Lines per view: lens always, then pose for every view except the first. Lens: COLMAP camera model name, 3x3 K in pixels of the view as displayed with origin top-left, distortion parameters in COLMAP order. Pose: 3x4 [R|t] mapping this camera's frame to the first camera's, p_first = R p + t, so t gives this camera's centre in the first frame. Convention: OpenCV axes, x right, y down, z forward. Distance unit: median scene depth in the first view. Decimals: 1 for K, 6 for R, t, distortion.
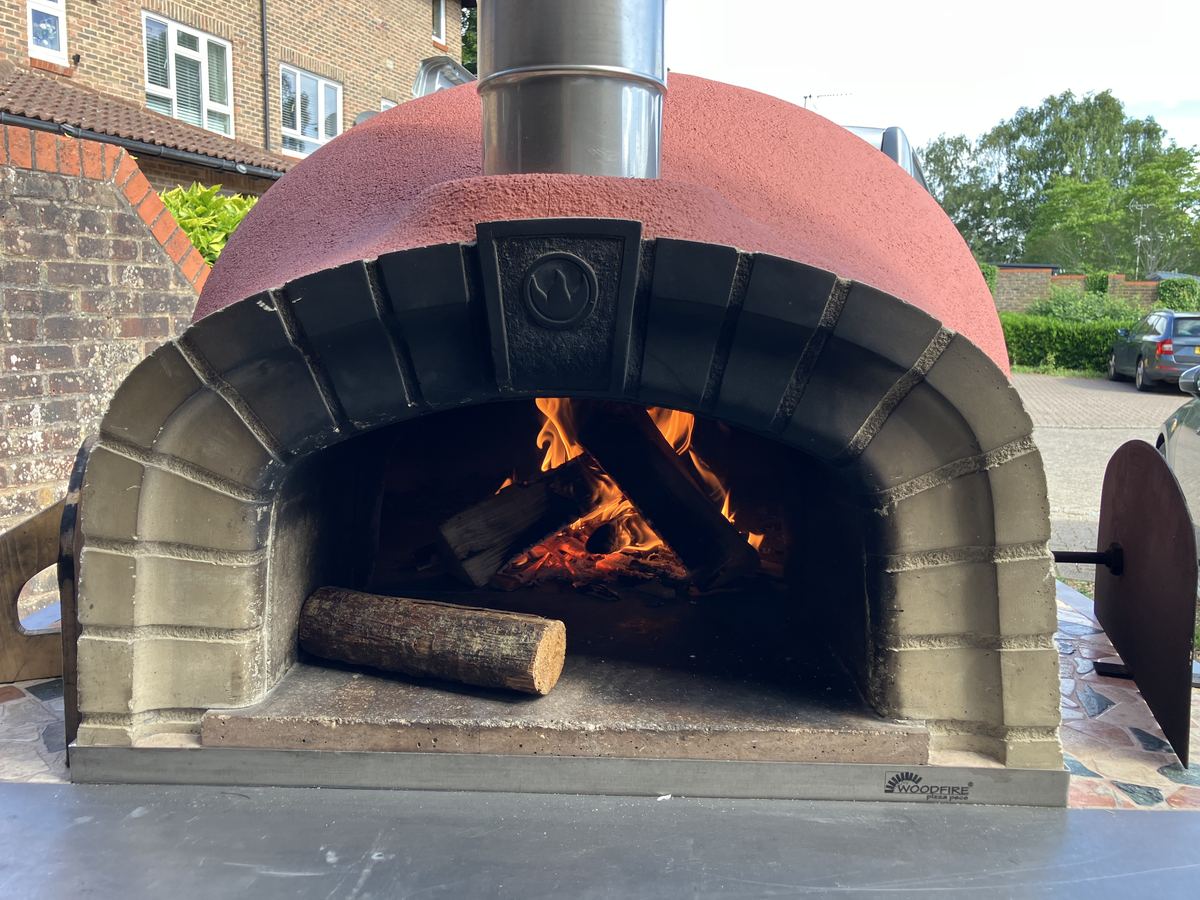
lens RADIAL K [[993.0, 0, 597.3], [0, 993.0, 432.9], [0, 0, 1]] dist [0.009950, 0.010785]
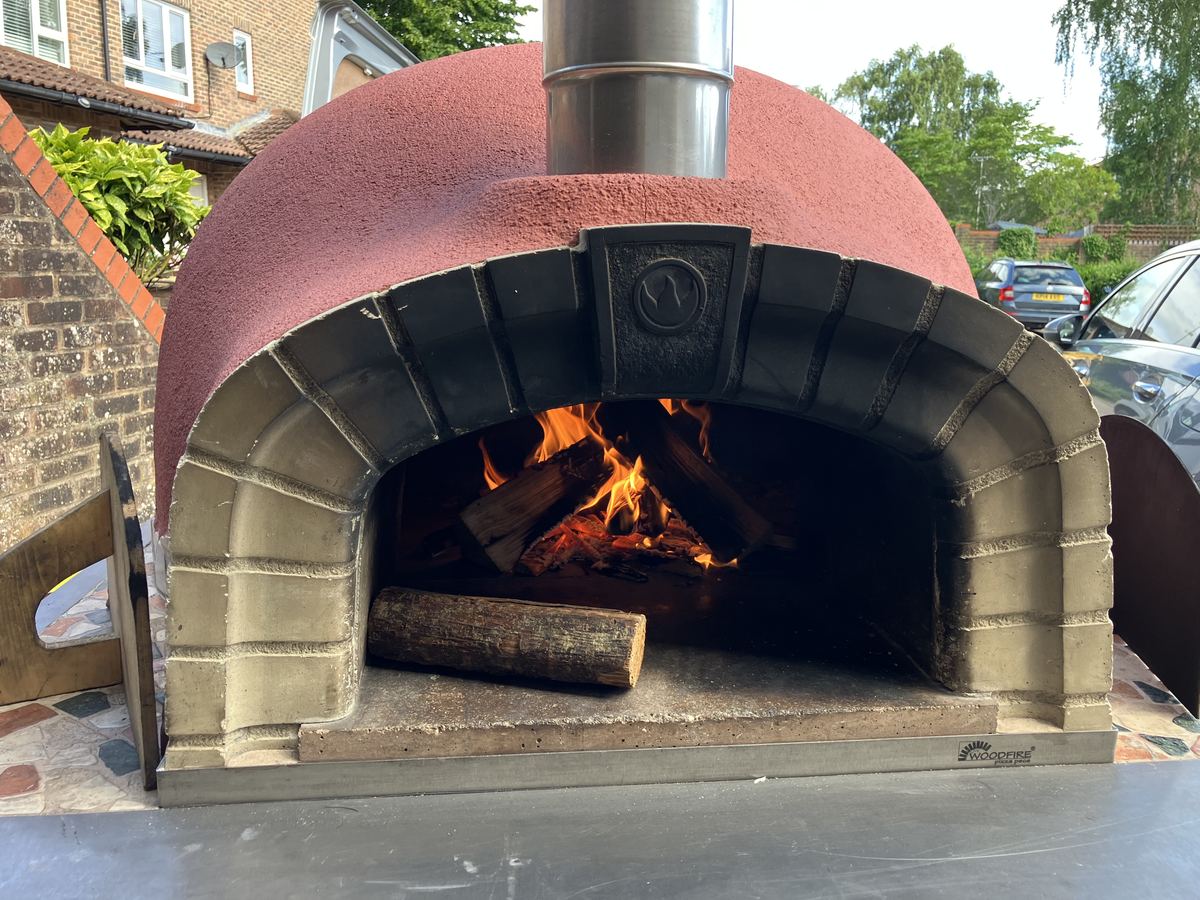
lens RADIAL K [[993.0, 0, 597.3], [0, 993.0, 432.9], [0, 0, 1]] dist [0.009950, 0.010785]
pose [[0.989630, -0.022780, 0.141821, -0.239905], [0.014731, 0.998234, 0.057546, -0.060544], [-0.142881, -0.054860, 0.988218, 0.008861]]
